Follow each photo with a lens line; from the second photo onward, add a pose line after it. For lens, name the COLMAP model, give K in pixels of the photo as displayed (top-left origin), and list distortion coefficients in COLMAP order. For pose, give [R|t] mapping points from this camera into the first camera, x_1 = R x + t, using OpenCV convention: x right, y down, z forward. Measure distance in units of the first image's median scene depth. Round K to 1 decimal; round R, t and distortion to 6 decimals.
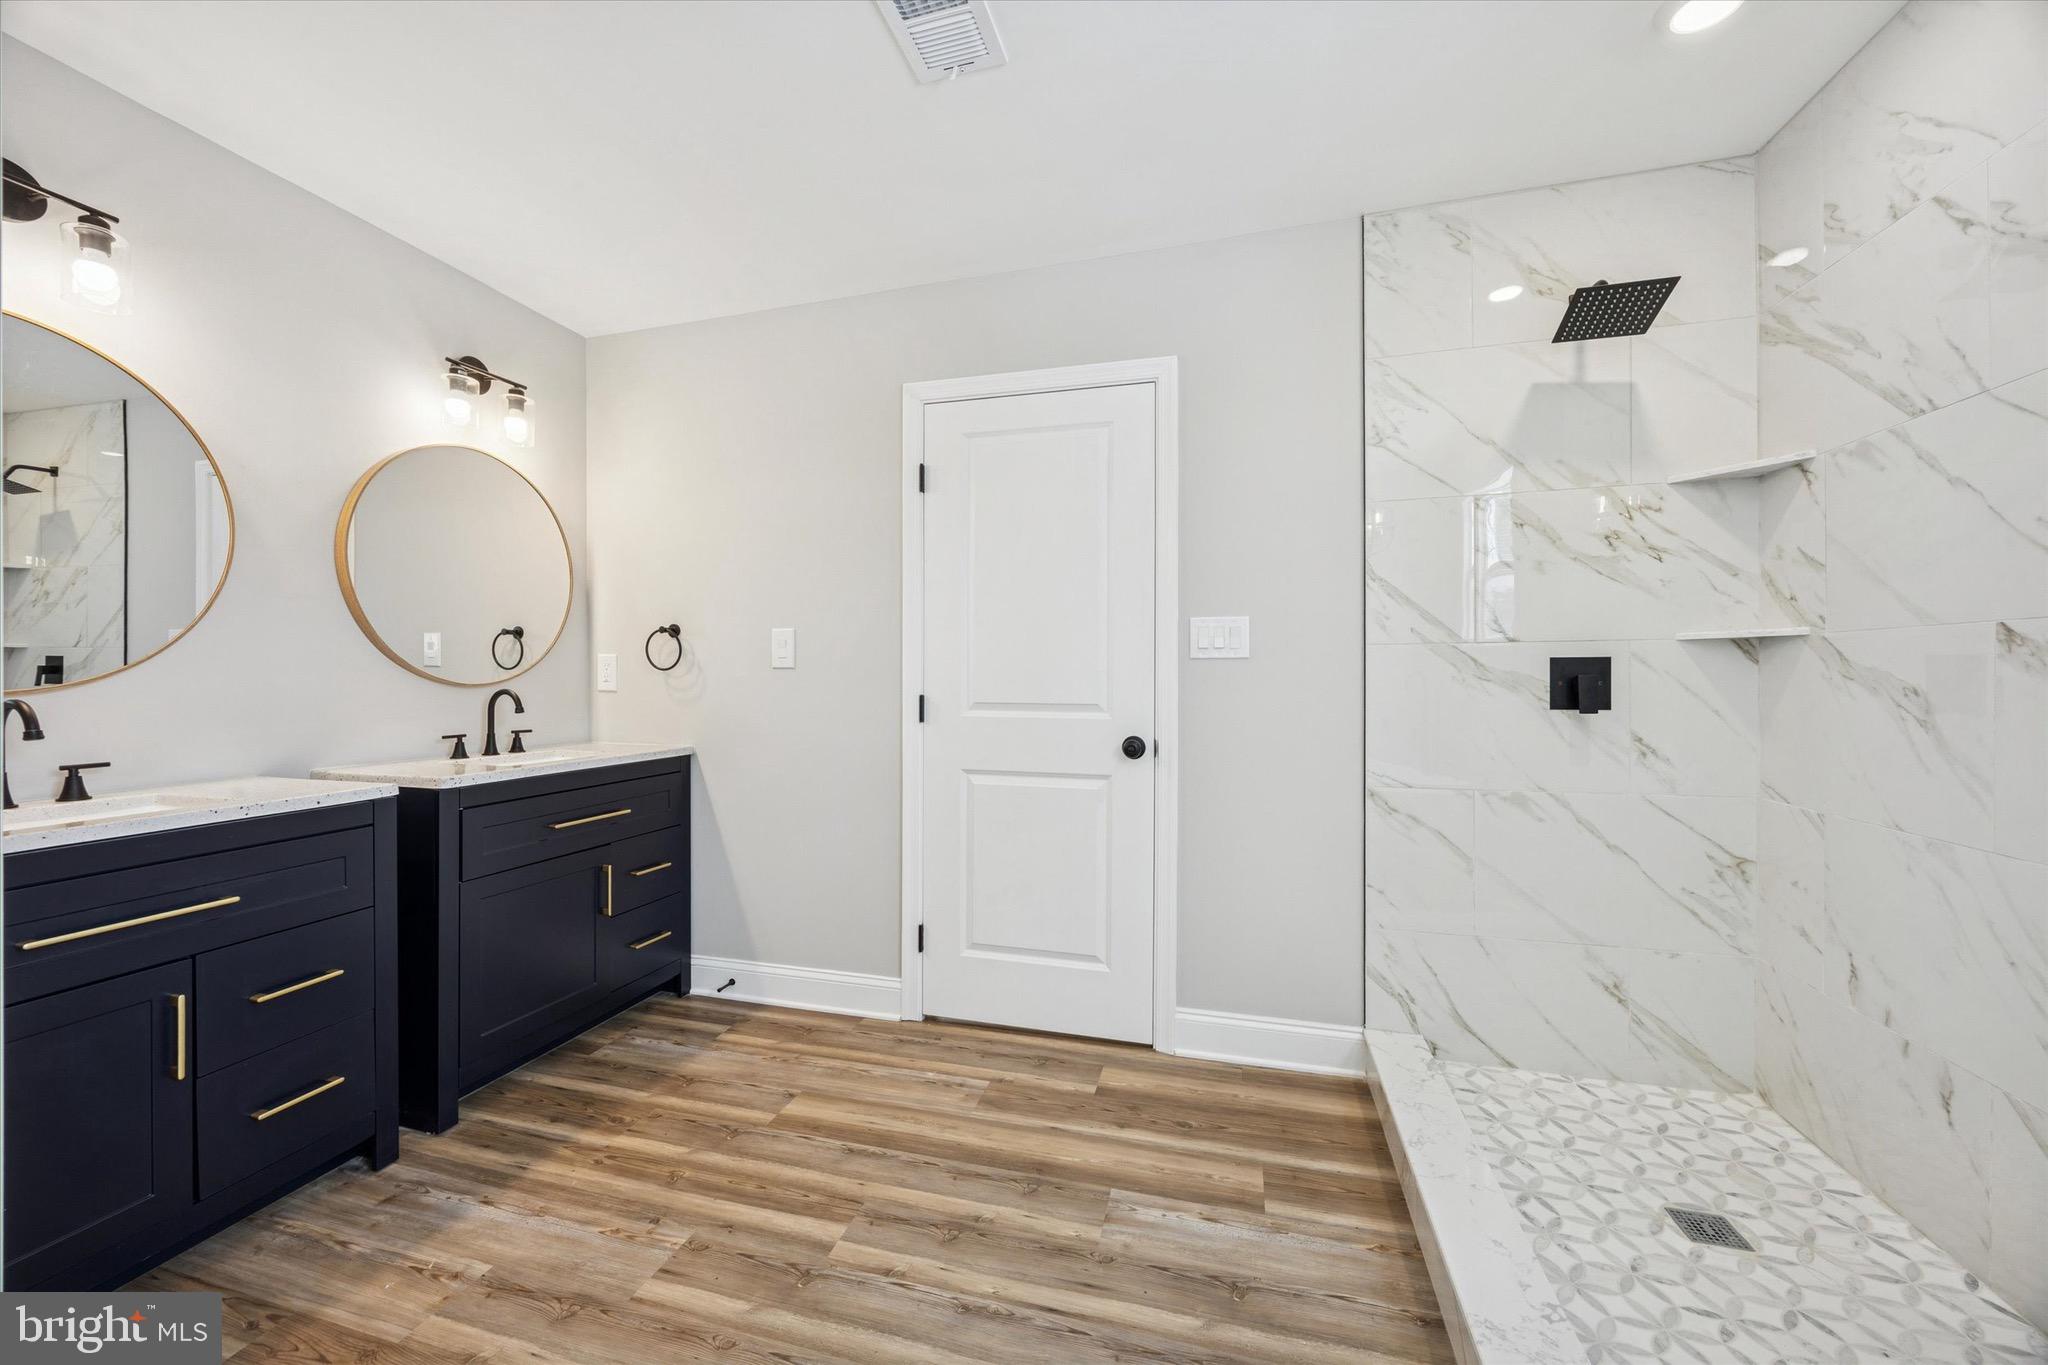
lens RADIAL K [[767.1, 0, 1021.6], [0, 767.1, 680.6], [0, 0, 1]] dist [-0.001923, 0.000061]
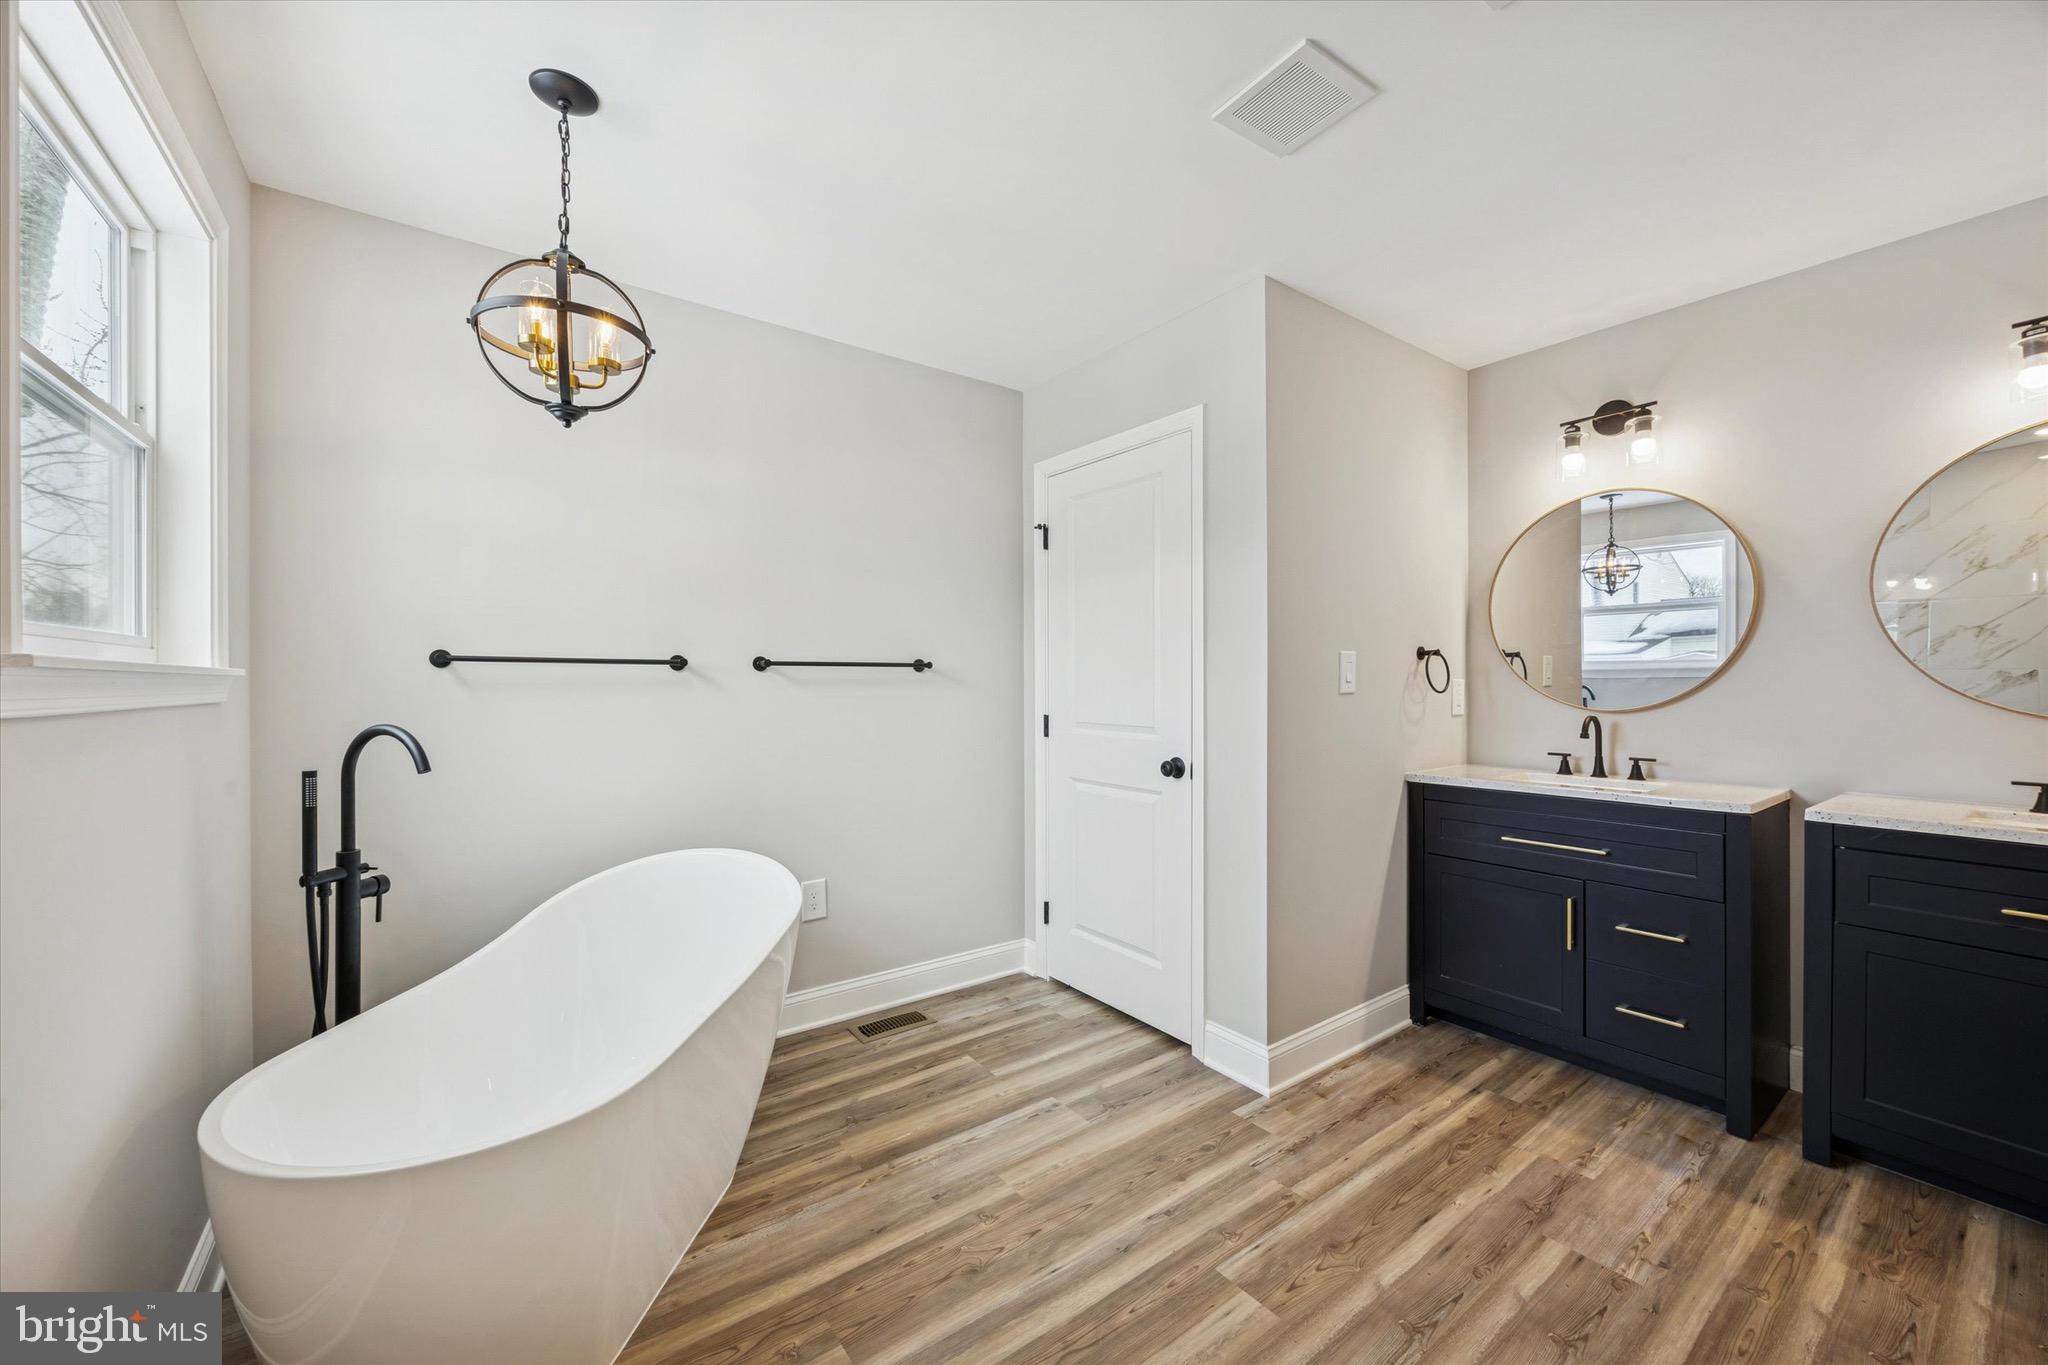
lens RADIAL K [[767.1, 0, 1009.6], [0, 767.1, 683.3], [0, 0, 1]] dist [-0.001923, 0.000061]
pose [[-0.622984, 0.005761, -0.782213, 0.828812], [-0.000563, 0.999969, 0.007813, -0.057275], [0.782234, 0.005307, -0.622962, 0.960023]]
